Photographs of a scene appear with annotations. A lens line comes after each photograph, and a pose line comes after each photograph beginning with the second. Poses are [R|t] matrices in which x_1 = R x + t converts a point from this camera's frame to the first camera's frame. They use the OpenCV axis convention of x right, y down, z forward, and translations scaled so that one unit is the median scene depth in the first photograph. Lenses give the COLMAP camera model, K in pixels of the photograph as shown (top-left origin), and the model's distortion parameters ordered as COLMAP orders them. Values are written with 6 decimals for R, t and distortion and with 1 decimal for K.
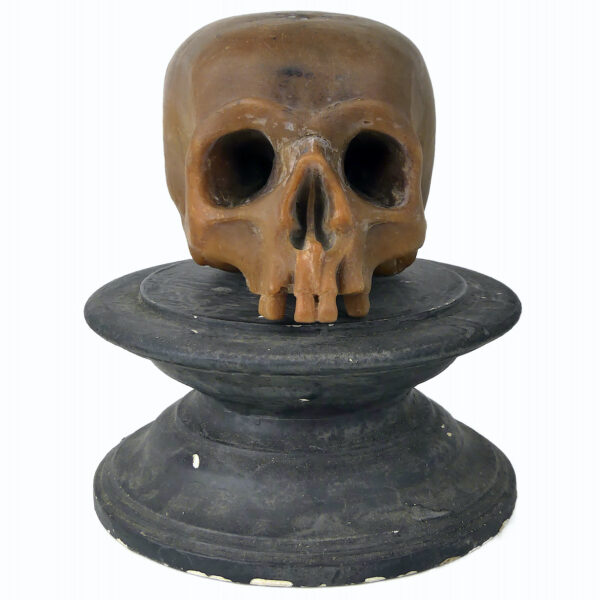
lens RADIAL K [[1111.3, 0, 327.5], [0, 1111.3, 299.1], [0, 0, 1]] dist [0.029884, 0.073173]
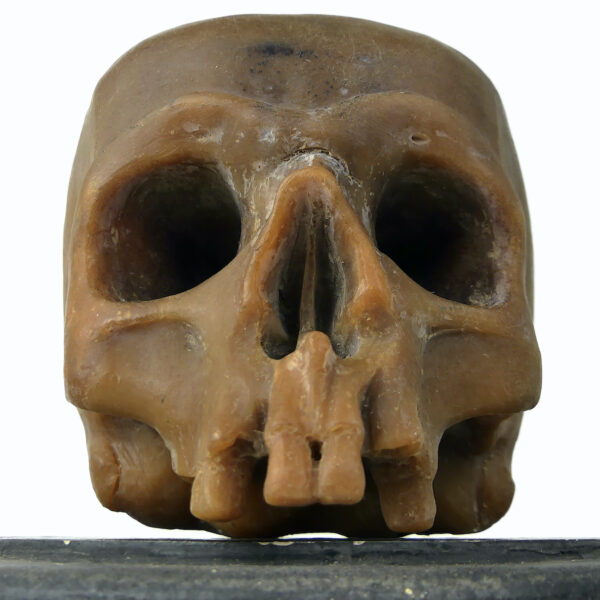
lens RADIAL K [[1111.3, 0, 327.5], [0, 1111.3, 299.1], [0, 0, 1]] dist [0.029884, 0.073173]
pose [[0.999559, -0.009385, -0.028168, 0.007316], [-0.003931, 0.898532, -0.438891, 0.135768], [0.029429, 0.438808, 0.898099, 0.570421]]
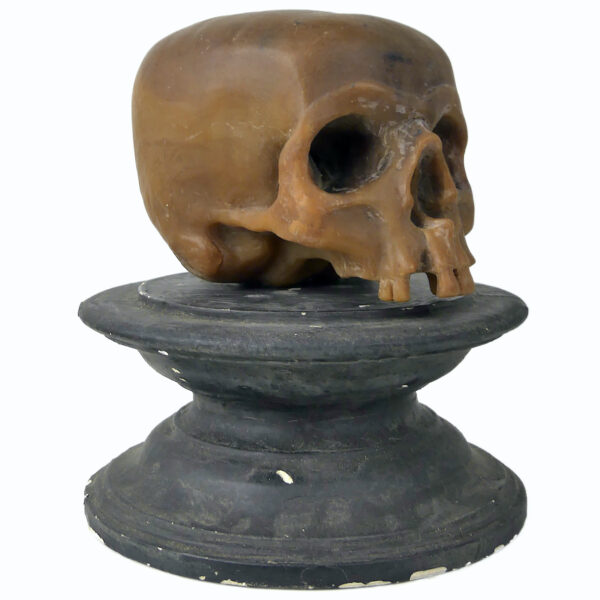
lens RADIAL K [[1067.5, 0, 300.2], [0, 1067.5, 274.2], [0, 0, 1]] dist [-0.006943, -0.088481]
pose [[0.829508, -0.076022, 0.553297, -0.655640], [0.140773, 0.987166, -0.075412, 0.053564], [-0.540462, 0.140444, 0.829564, 0.260678]]
